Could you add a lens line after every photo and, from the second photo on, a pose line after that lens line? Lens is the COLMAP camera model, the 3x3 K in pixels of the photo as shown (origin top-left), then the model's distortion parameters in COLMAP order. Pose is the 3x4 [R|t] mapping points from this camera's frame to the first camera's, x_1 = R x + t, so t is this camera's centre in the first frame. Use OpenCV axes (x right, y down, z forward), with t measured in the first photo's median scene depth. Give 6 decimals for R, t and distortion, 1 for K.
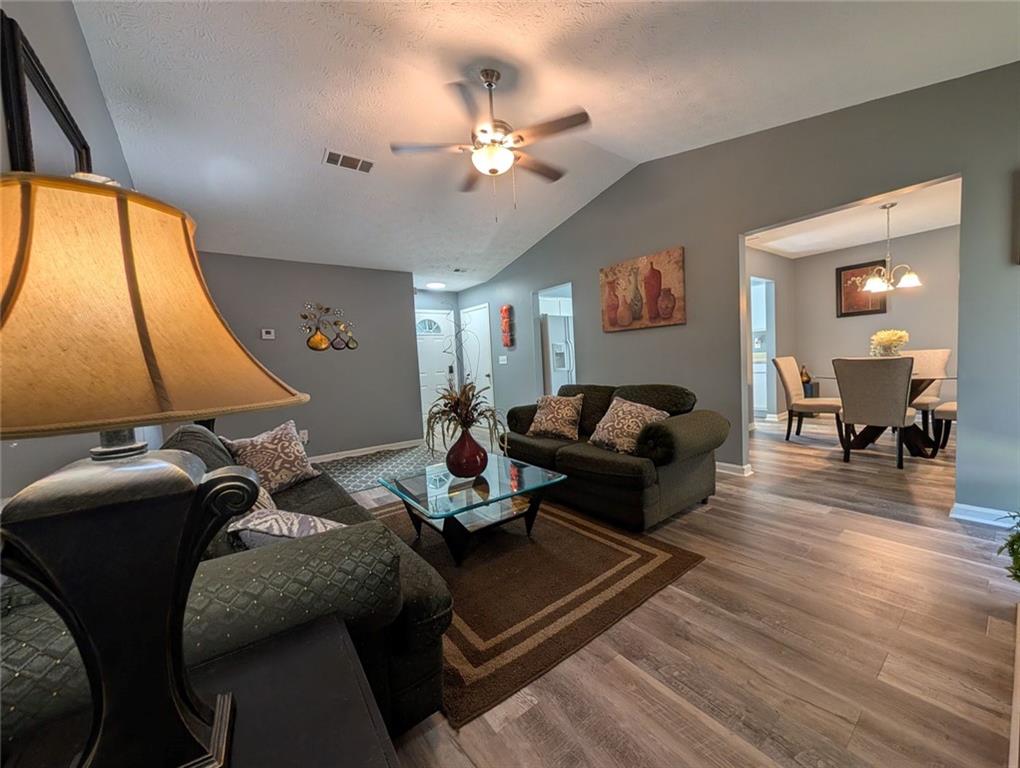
lens RADIAL K [[385.8, 0, 507.1], [0, 385.8, 386.4], [0, 0, 1]] dist [0.001577, 0.000223]
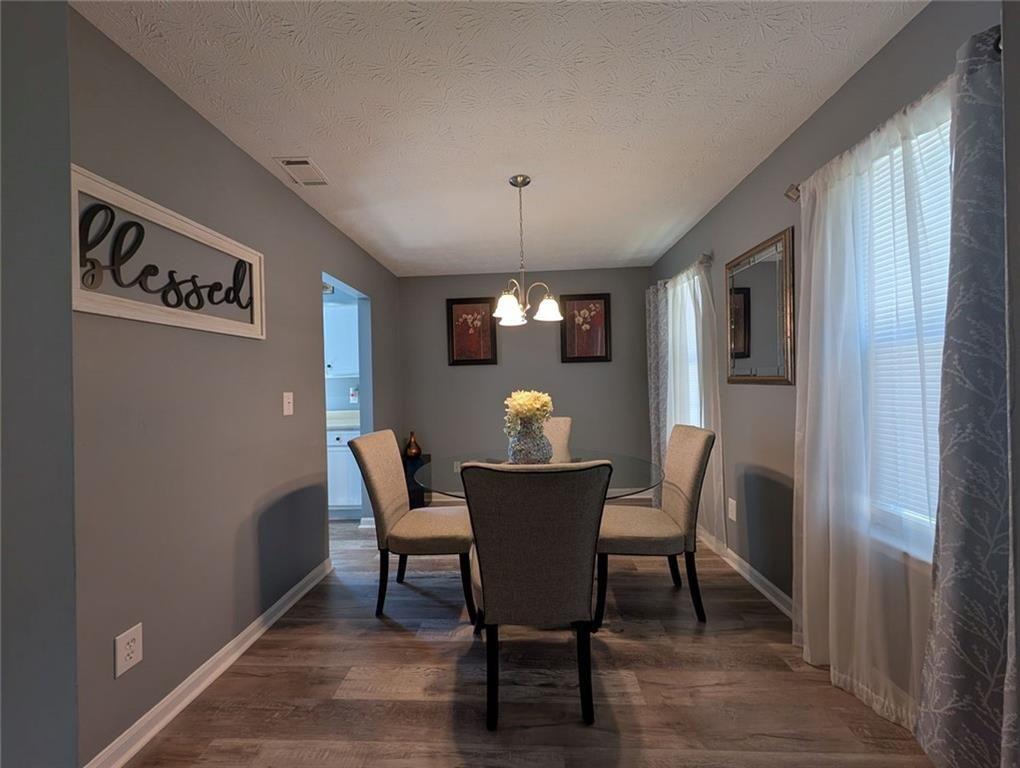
lens RADIAL K [[385.8, 0, 507.1], [0, 385.8, 386.4], [0, 0, 1]] dist [0.001577, 0.000223]
pose [[0.637278, 0.048564, 0.769102, 0.446024], [0.035281, 0.995127, -0.092069, -0.084241], [-0.769826, 0.085808, 0.632460, 0.556894]]
